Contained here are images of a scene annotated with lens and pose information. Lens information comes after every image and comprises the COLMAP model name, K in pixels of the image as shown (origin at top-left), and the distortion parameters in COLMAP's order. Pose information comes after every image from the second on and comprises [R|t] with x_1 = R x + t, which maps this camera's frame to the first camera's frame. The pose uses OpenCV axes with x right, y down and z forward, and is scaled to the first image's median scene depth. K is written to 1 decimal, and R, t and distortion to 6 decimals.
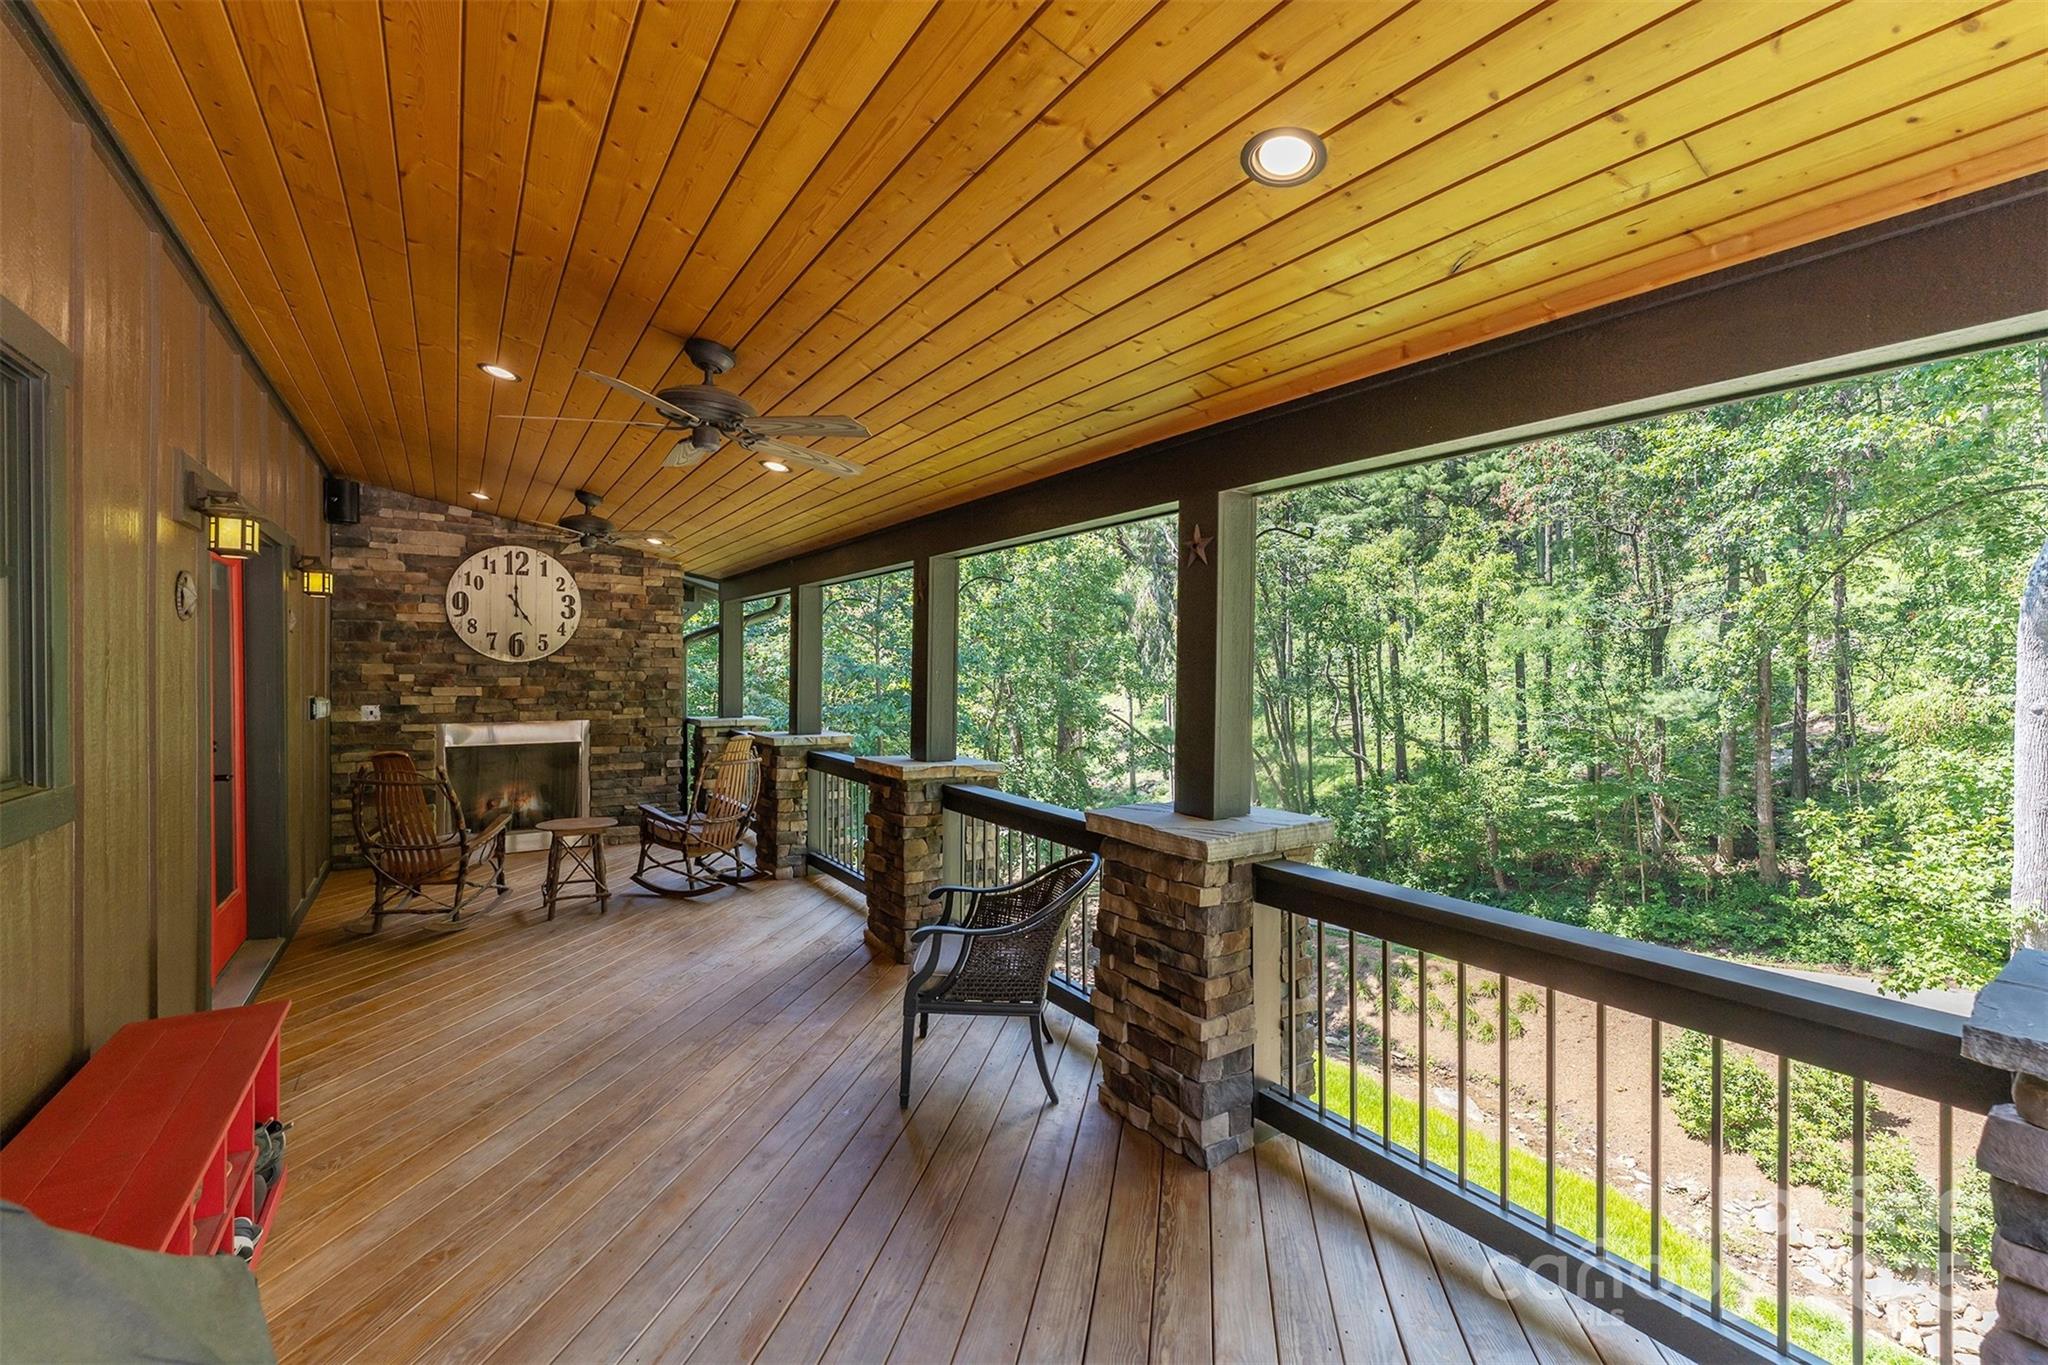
lens RADIAL K [[814.3, 0, 1012.5], [0, 814.3, 676.2], [0, 0, 1]] dist [0.003557, 0.000753]
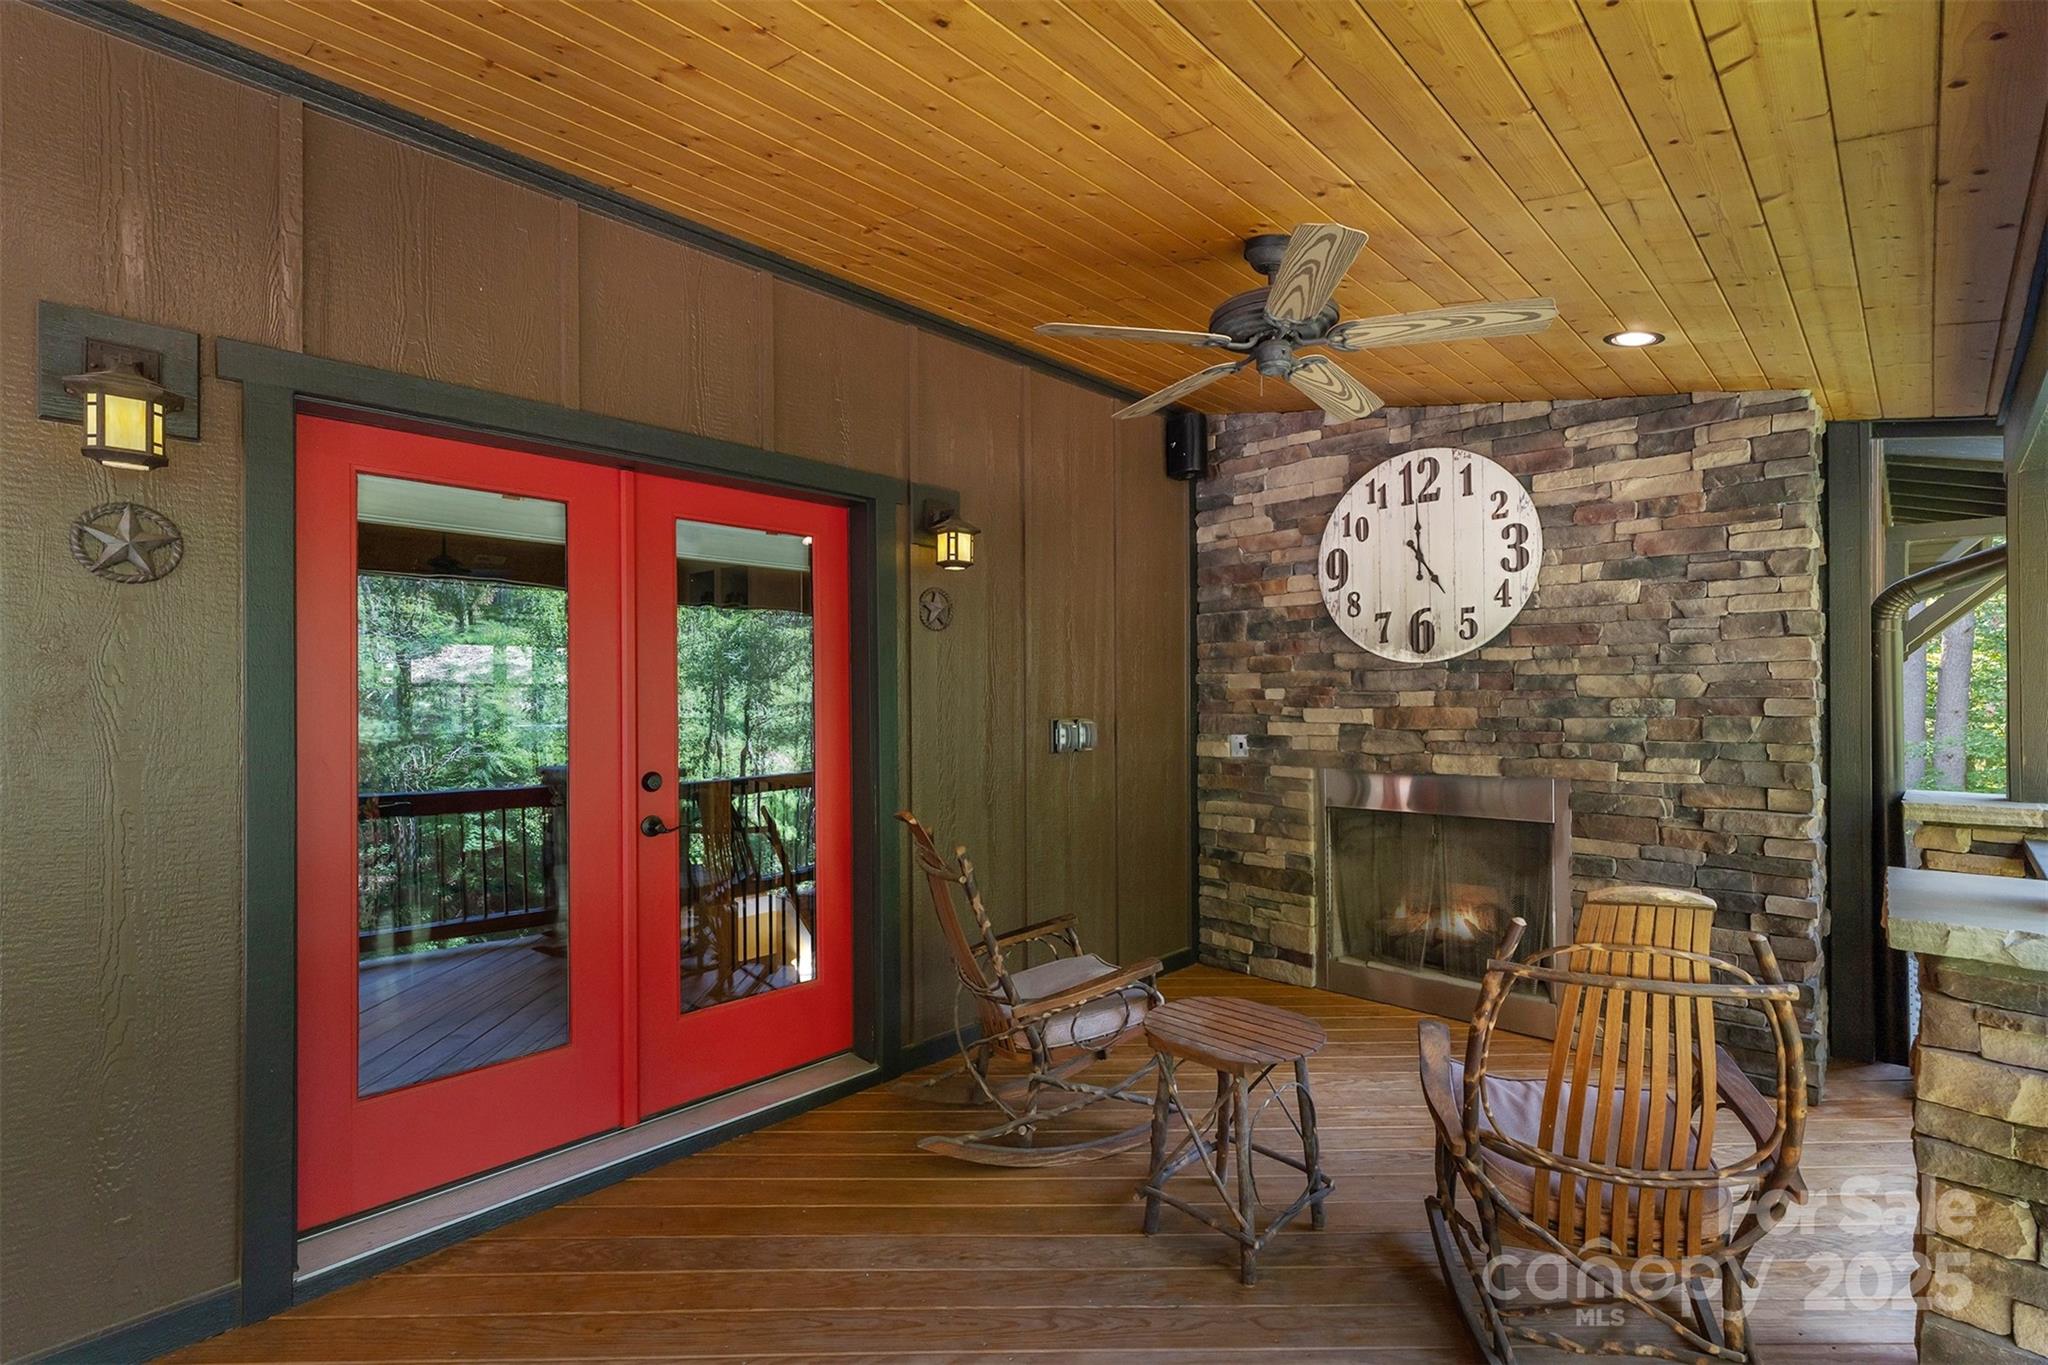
lens RADIAL K [[911.8, 0, 1010.9], [0, 911.8, 697.3], [0, 0, 1]] dist [0.000622, -0.000082]
pose [[0.199948, -0.012908, -0.979721, -0.064929], [0.001139, 0.999916, -0.012942, 0.012578], [0.979806, 0.001471, 0.199946, 0.587946]]
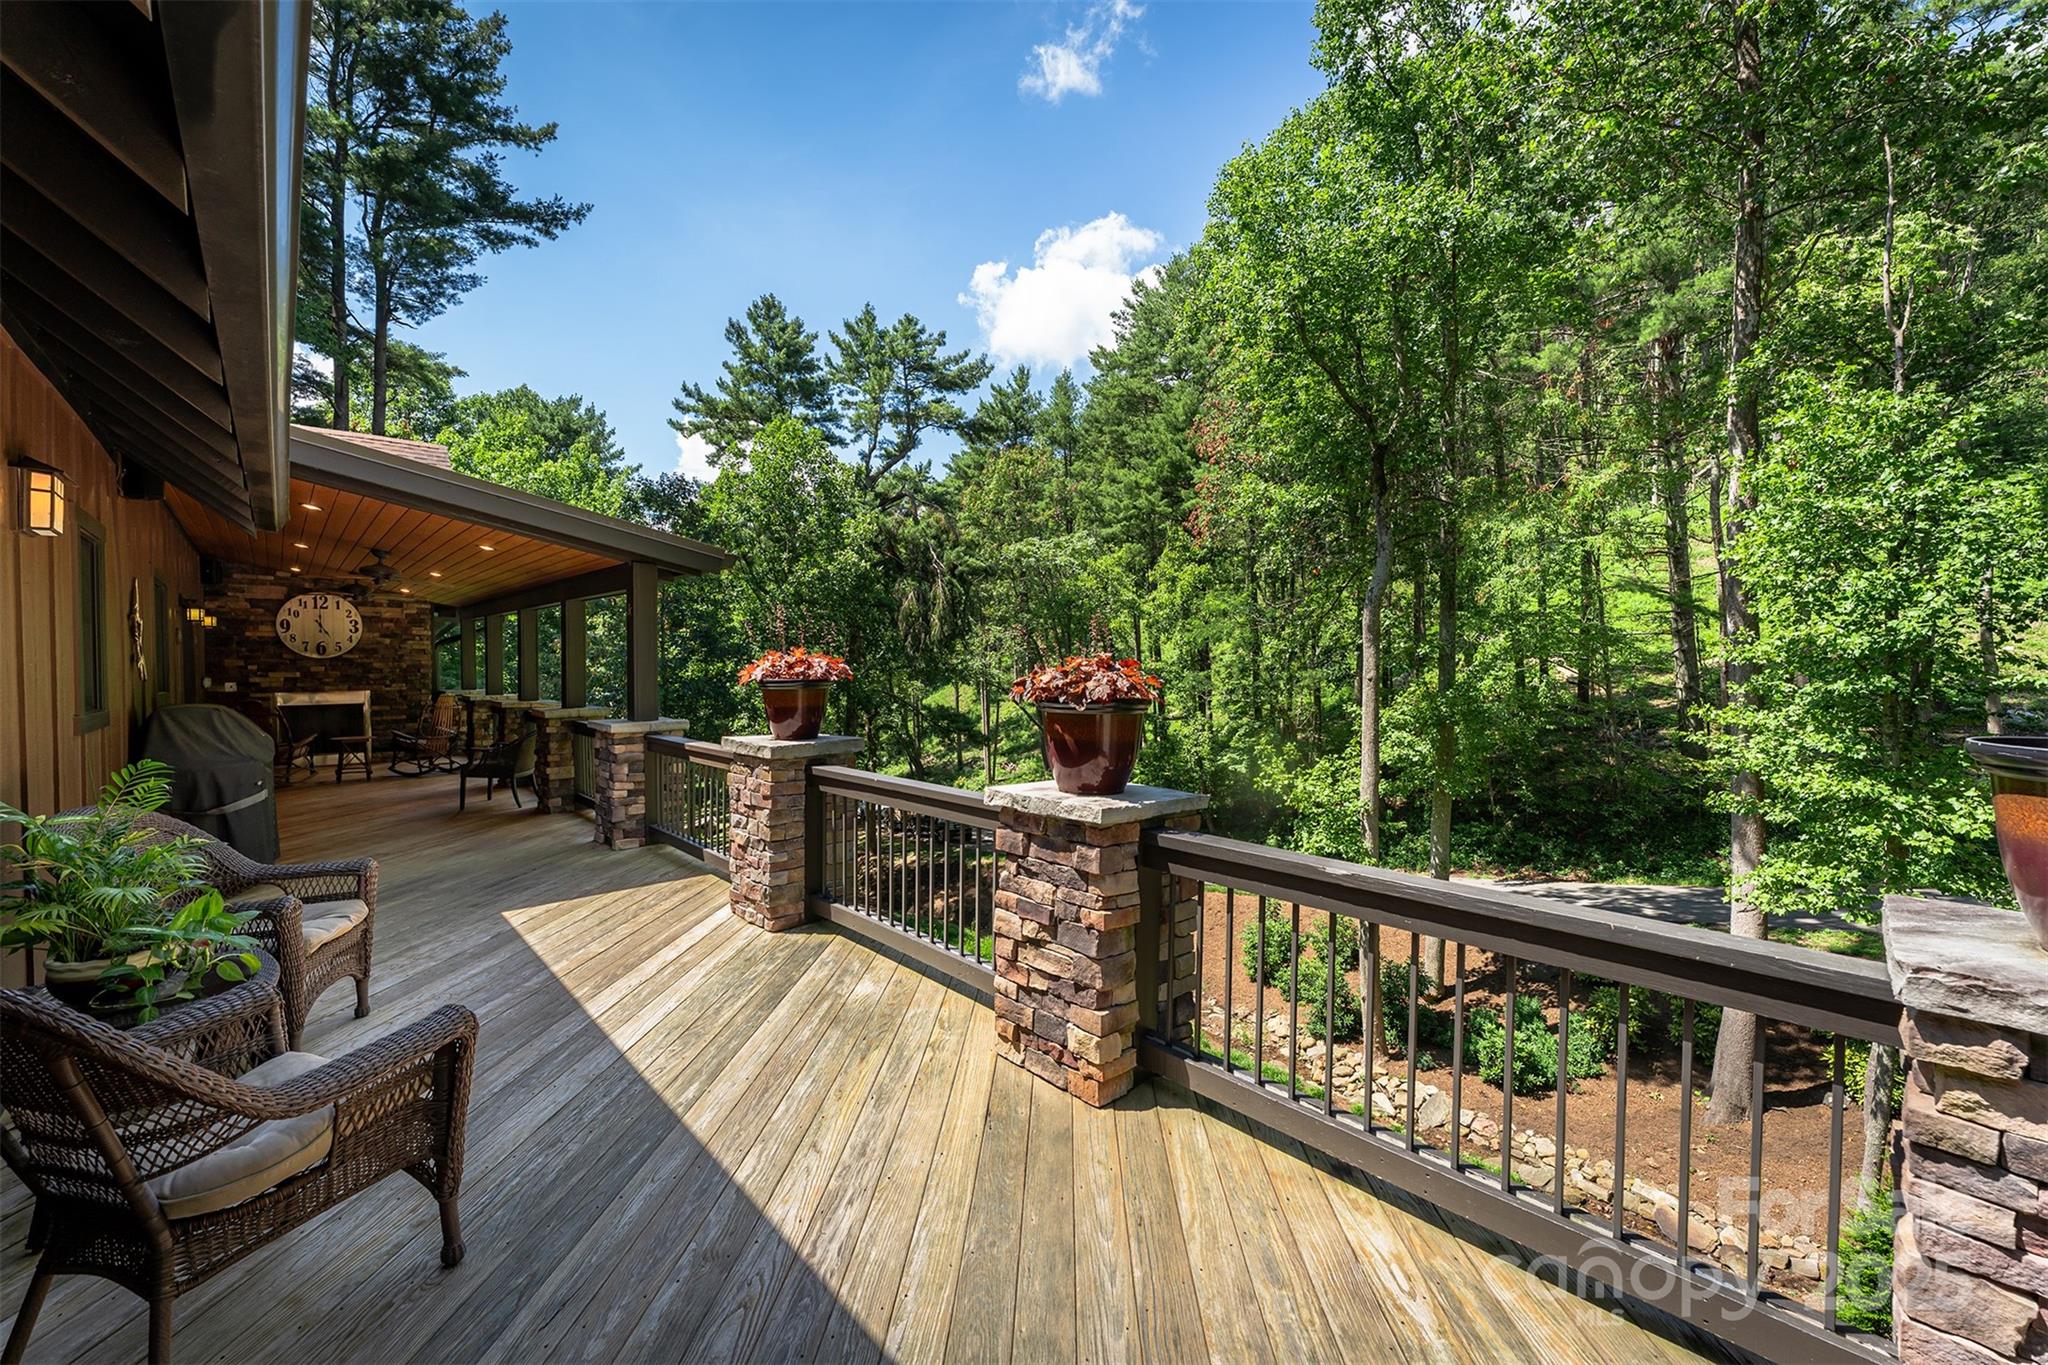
lens RADIAL K [[814.3, 0, 1025.1], [0, 814.3, 683.2], [0, 0, 1]] dist [0.003557, 0.000753]
pose [[0.989981, -0.012919, 0.140605, 0.636997], [0.009945, 0.999712, 0.021832, 0.013487], [-0.140847, -0.020215, 0.989825, -0.946466]]
